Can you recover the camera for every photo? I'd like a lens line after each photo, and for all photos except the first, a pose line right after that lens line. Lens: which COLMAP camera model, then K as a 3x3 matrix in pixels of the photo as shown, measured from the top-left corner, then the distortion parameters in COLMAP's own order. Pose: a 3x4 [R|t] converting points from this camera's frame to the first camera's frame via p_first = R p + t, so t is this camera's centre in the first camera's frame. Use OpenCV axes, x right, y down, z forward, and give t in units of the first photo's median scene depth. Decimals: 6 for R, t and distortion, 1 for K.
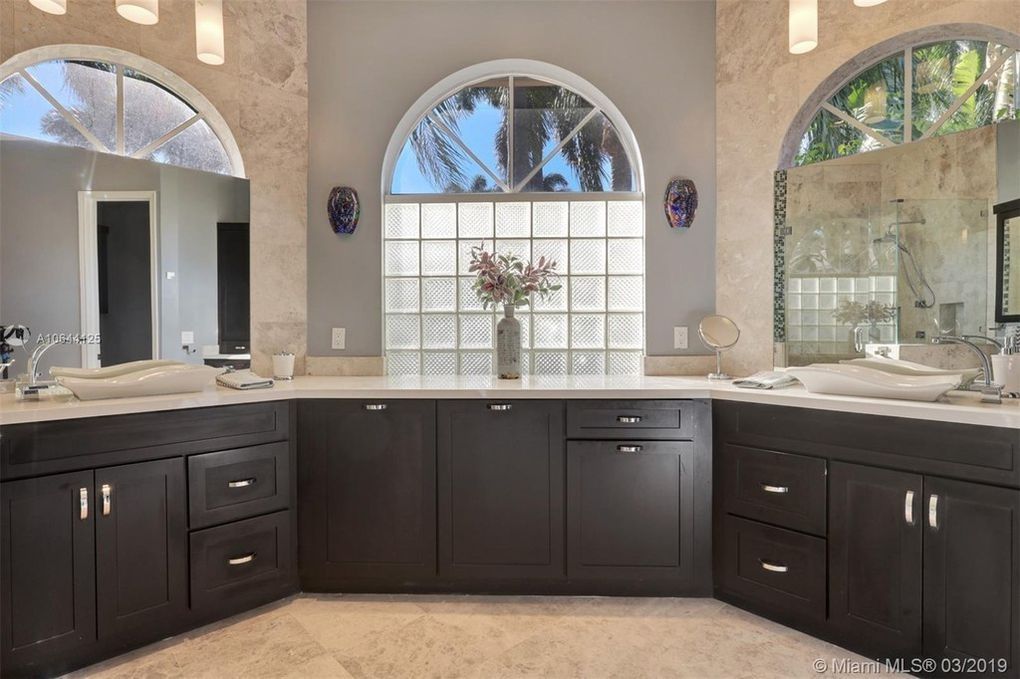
lens RADIAL K [[529.2, 0, 510.0], [0, 529.2, 339.5], [0, 0, 1]] dist [0.001231, -0.000109]
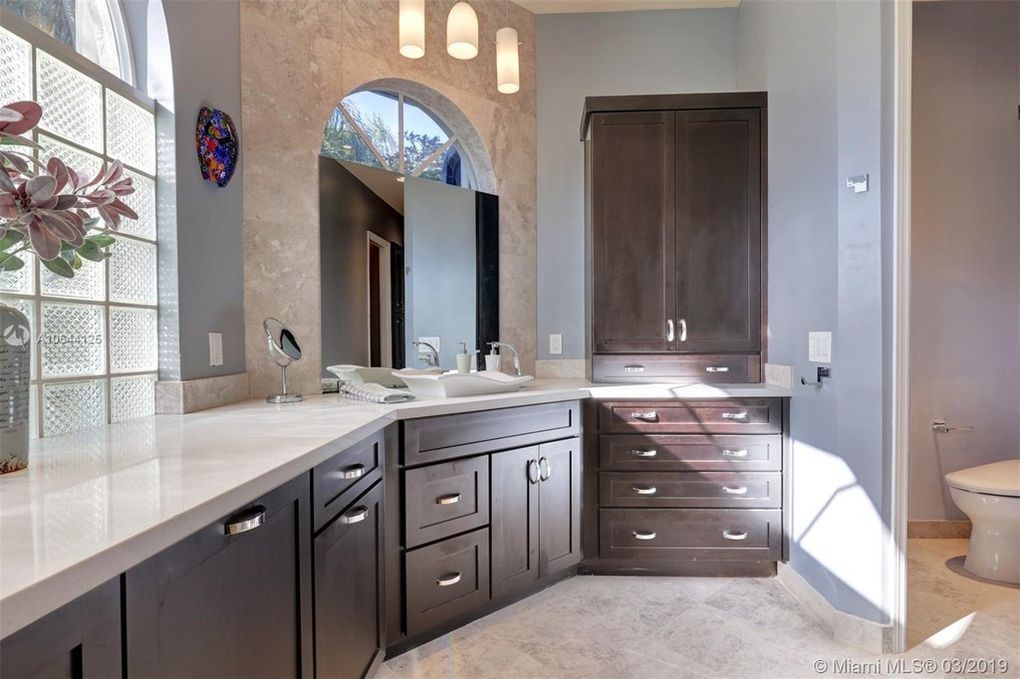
lens RADIAL K [[521.5, 0, 510.0], [0, 521.5, 339.5], [0, 0, 1]] dist [0.031385, -0.000022]
pose [[0.022956, -0.005093, 0.999724, -0.336166], [0.014426, 0.999885, 0.004762, -0.013377], [-0.999632, 0.014313, 0.023027, 0.624842]]
